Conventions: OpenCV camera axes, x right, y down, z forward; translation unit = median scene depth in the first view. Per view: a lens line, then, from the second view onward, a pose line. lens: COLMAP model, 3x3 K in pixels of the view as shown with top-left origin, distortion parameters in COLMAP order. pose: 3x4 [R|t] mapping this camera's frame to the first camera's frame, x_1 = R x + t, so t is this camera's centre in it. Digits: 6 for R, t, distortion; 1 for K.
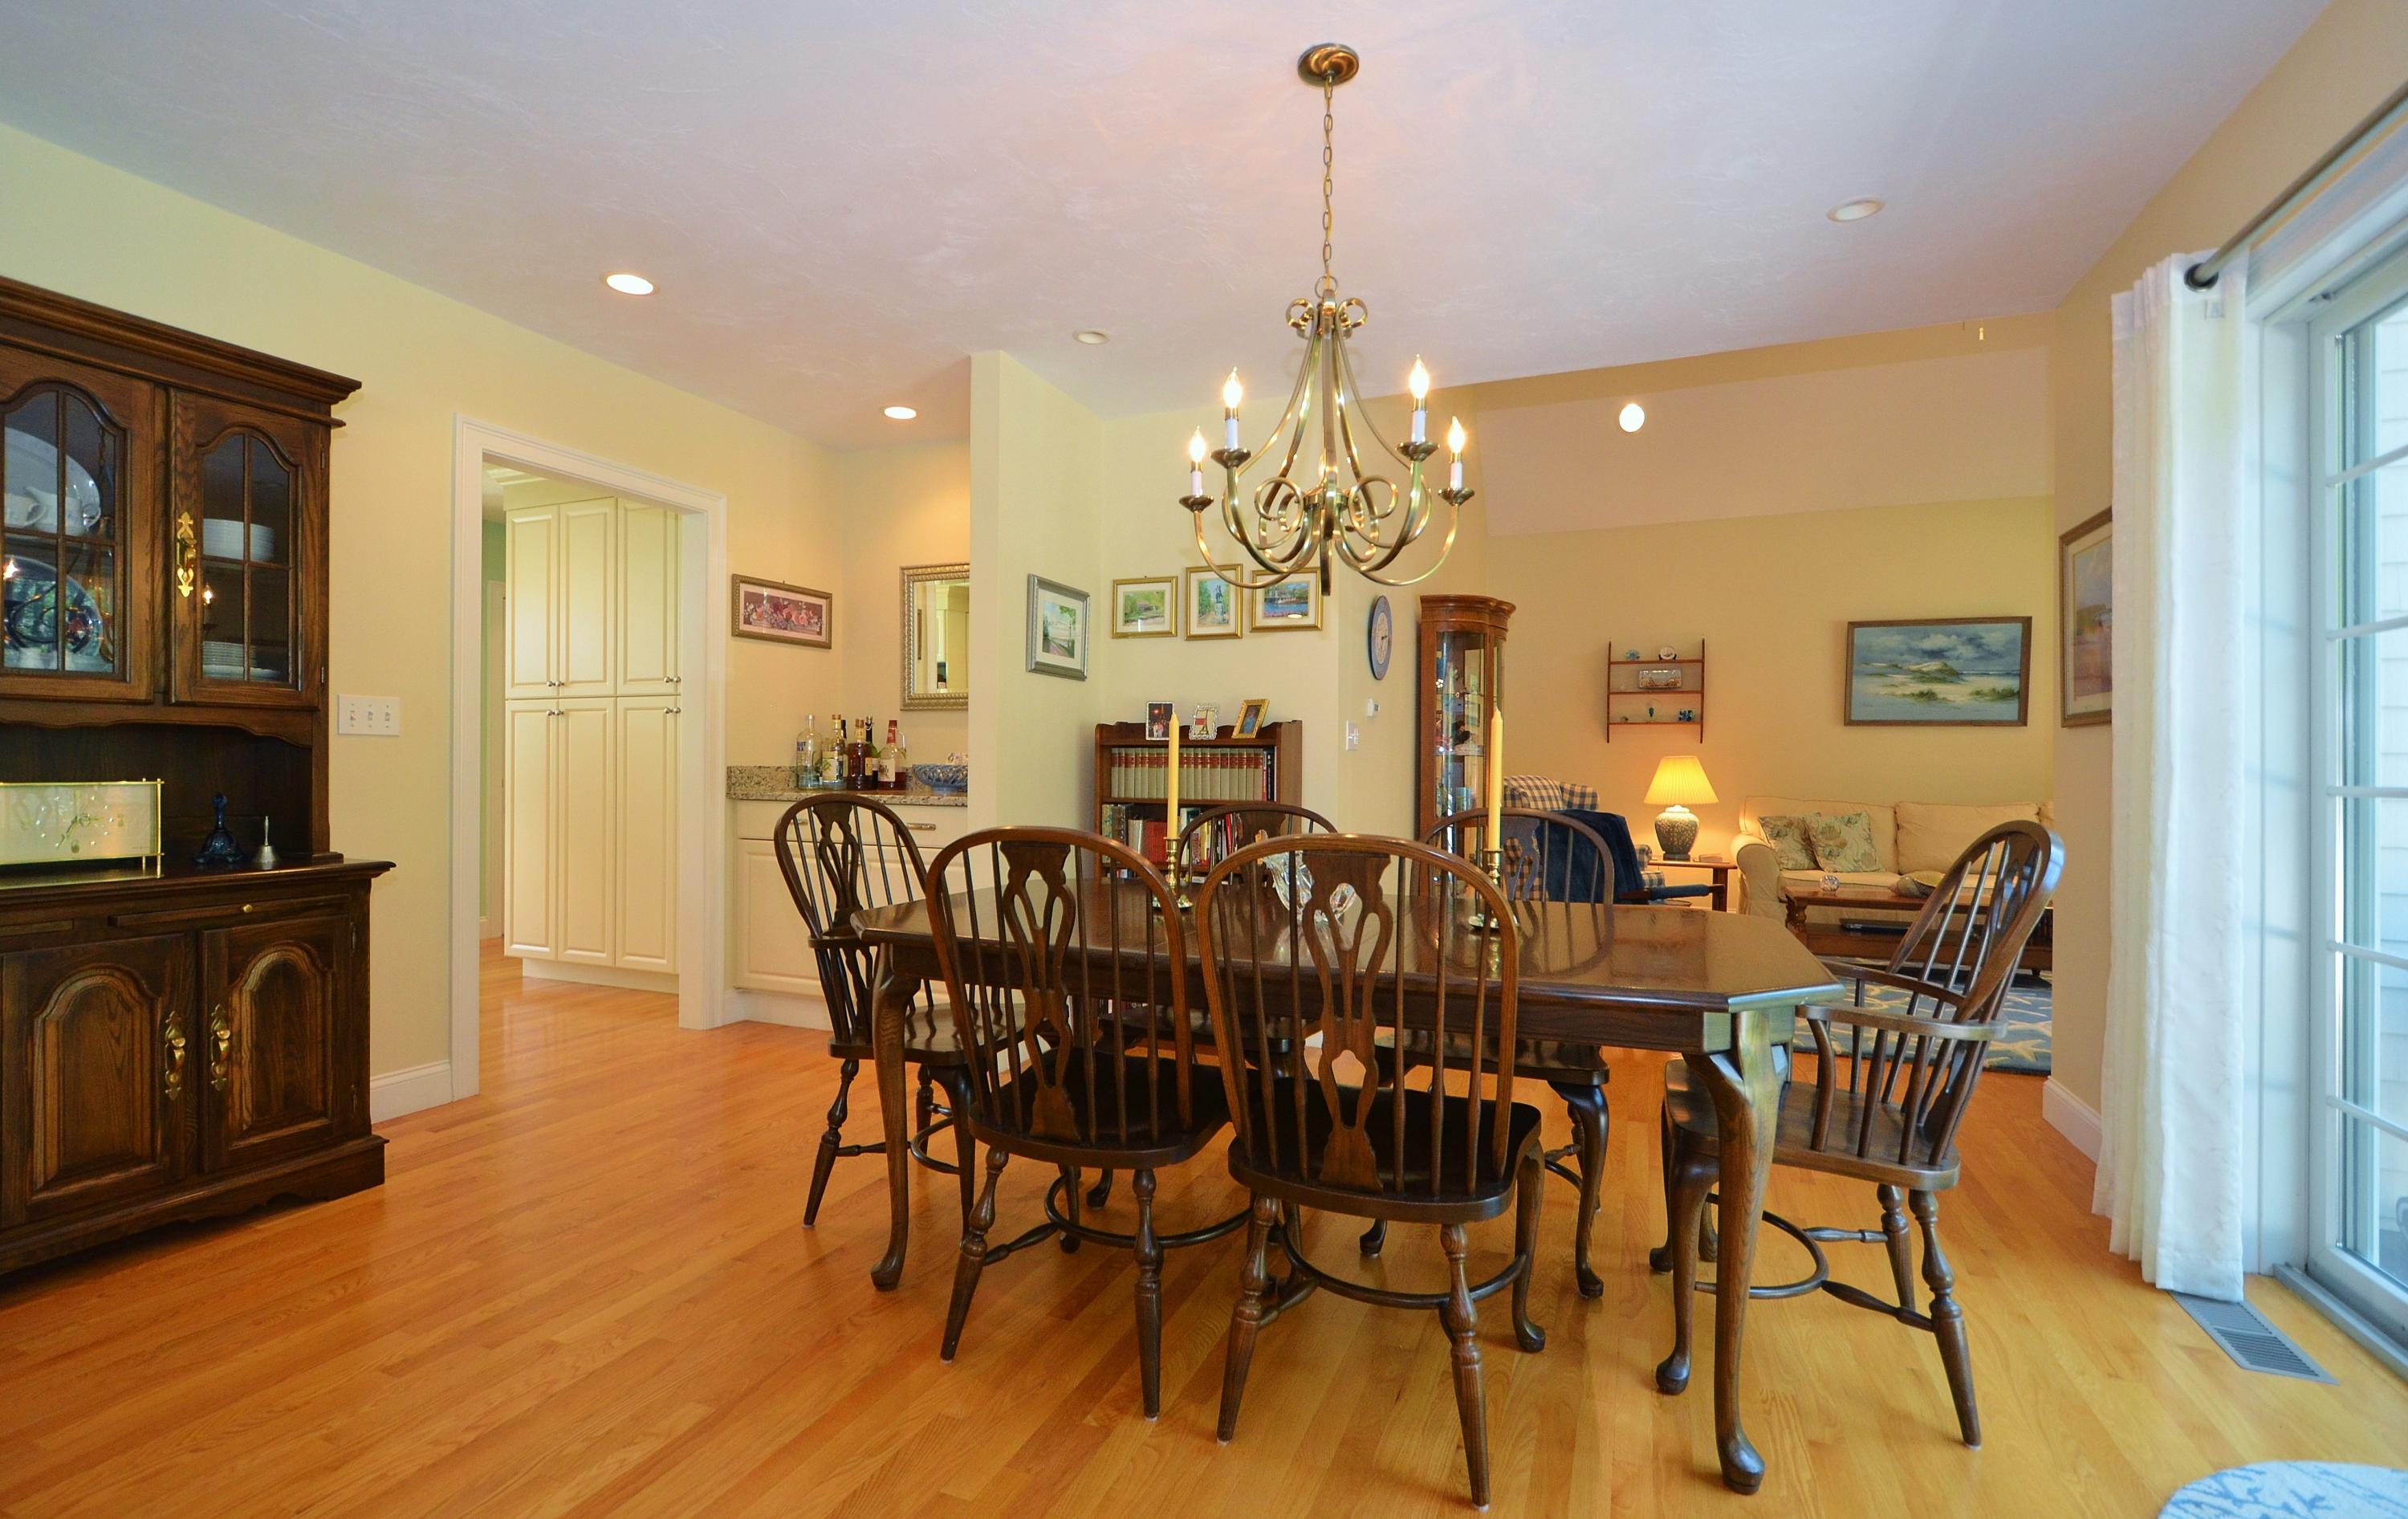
lens RADIAL K [[1063.1, 0, 1204.0], [0, 1063.1, 759.5], [0, 0, 1]] dist [-0.001376, -0.000680]
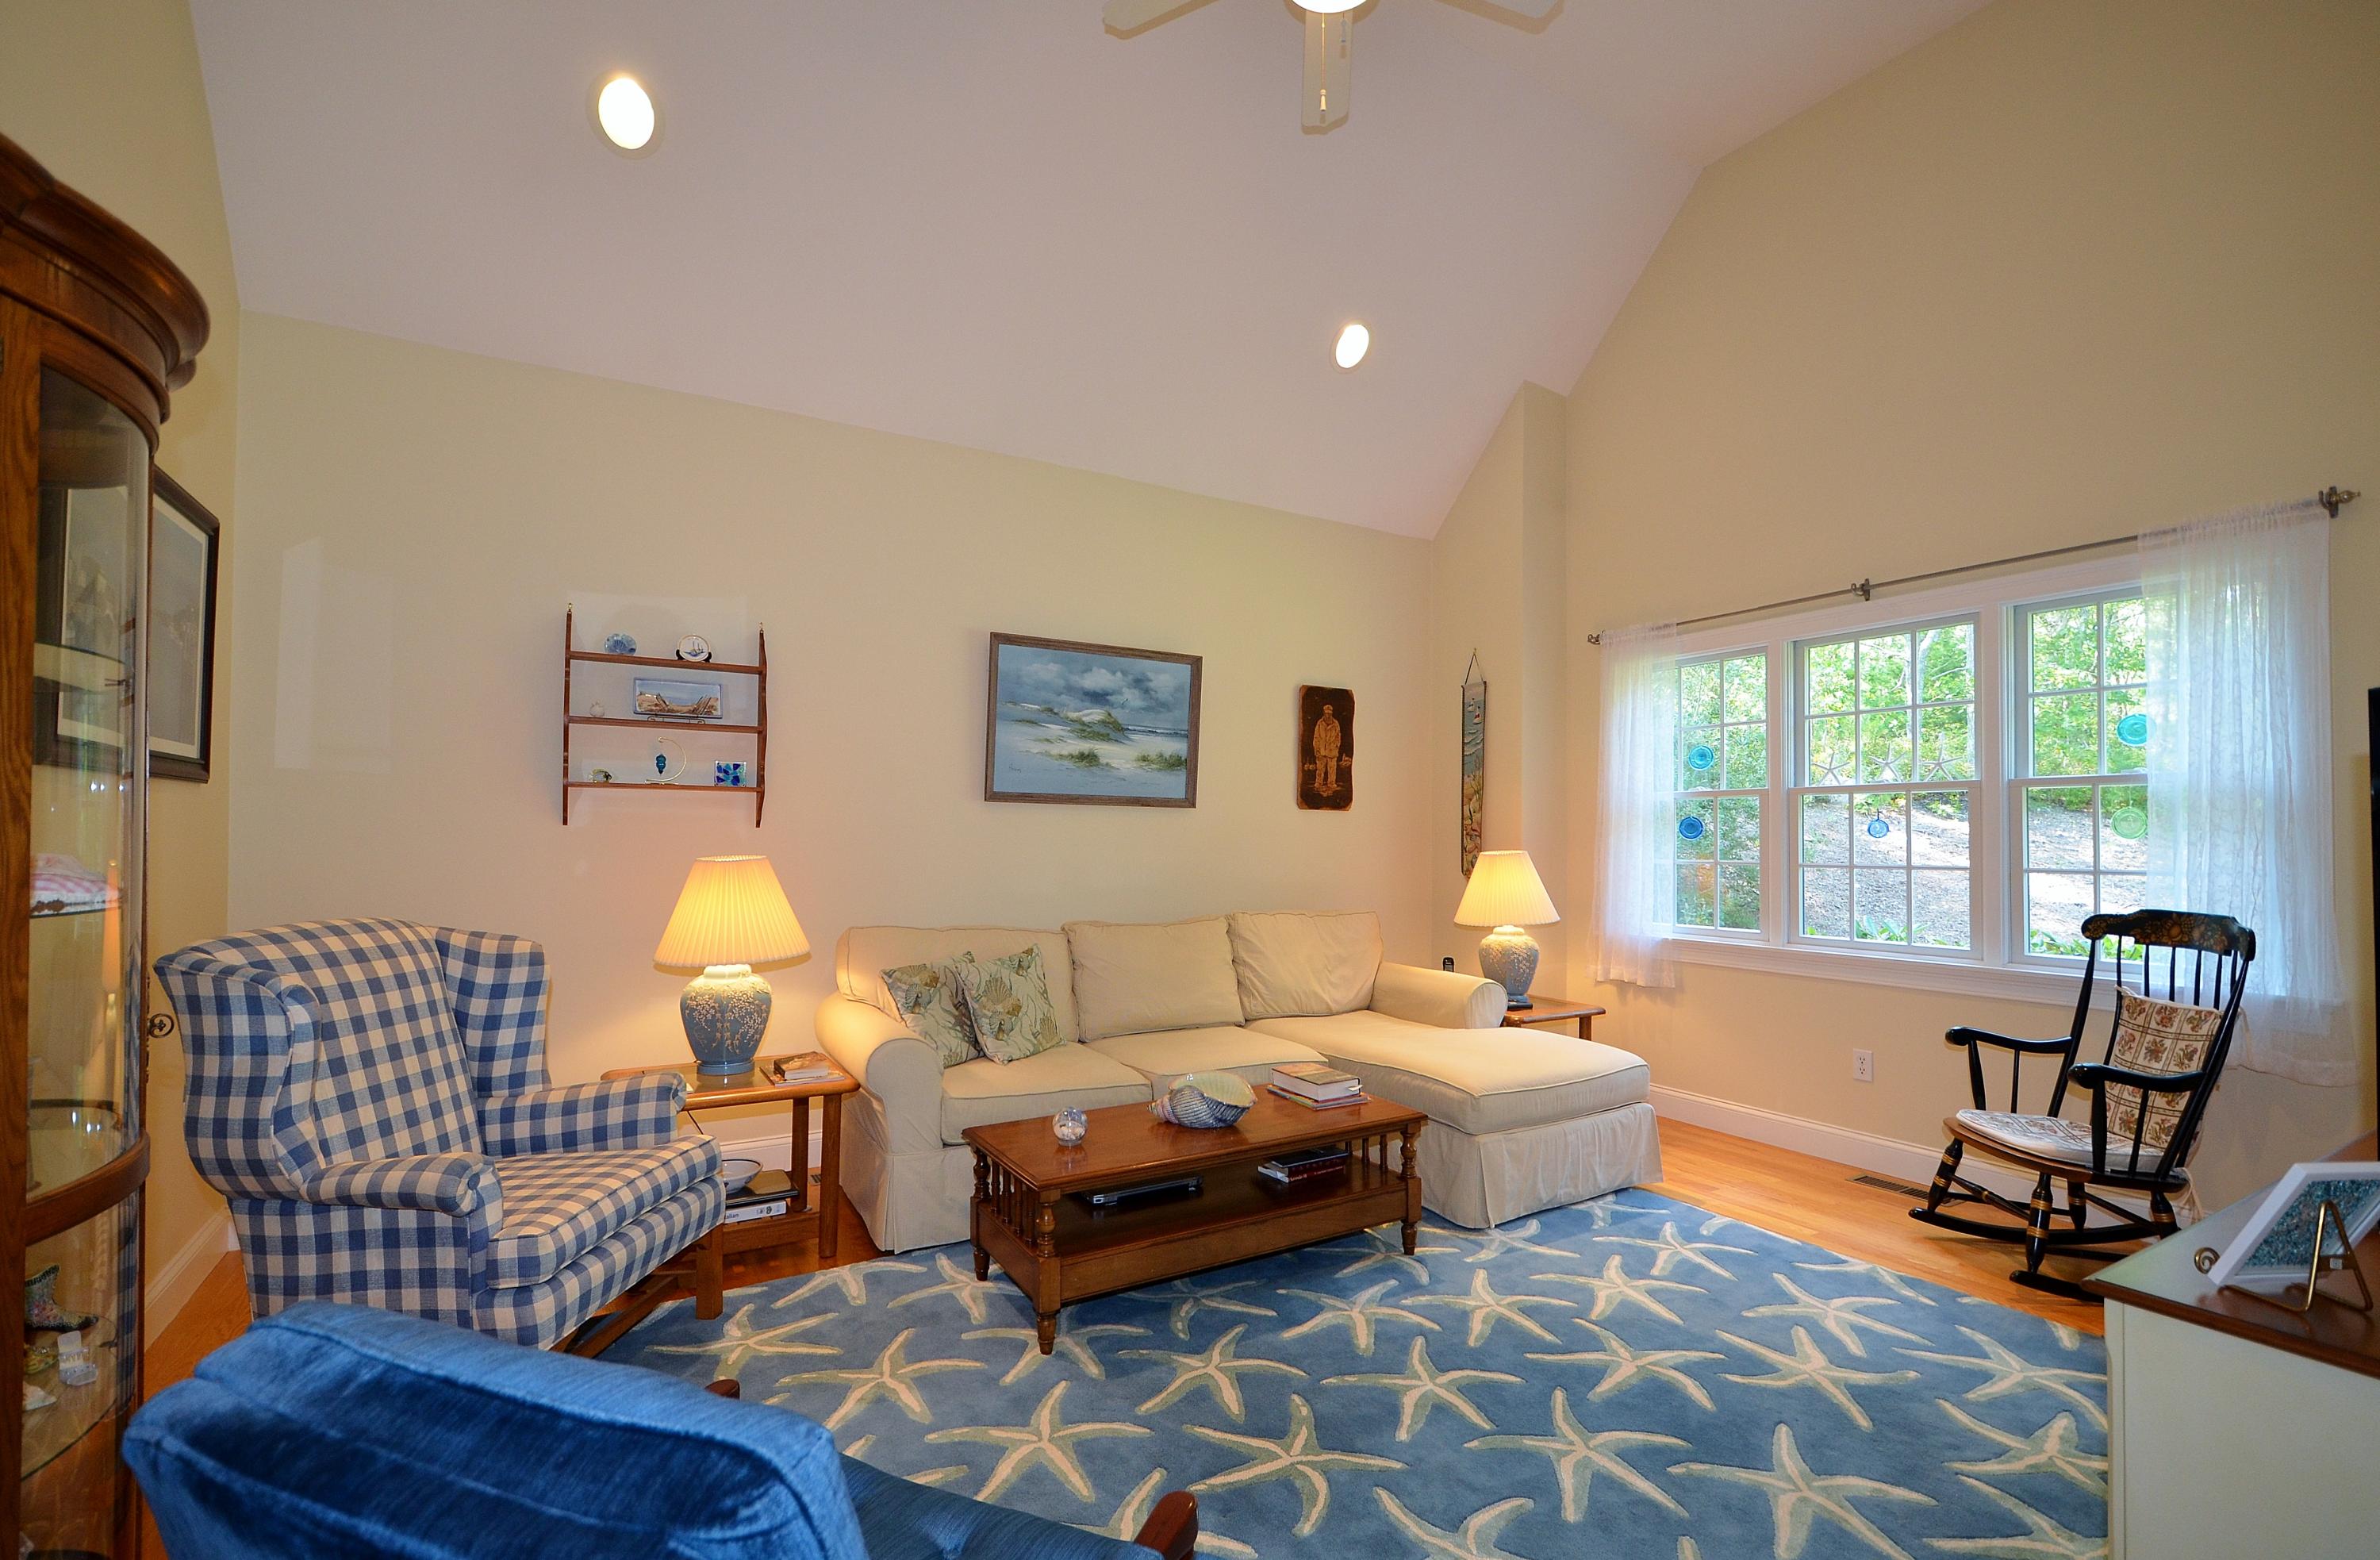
lens RADIAL K [[1004.1, 0, 1158.2], [0, 1004.1, 810.2], [0, 0, 1]] dist [-0.000015, -0.000014]
pose [[0.607788, 0.018443, 0.793885, 0.208267], [-0.000423, 0.999738, -0.022902, -0.013381], [-0.794099, 0.013584, 0.607636, 0.583033]]
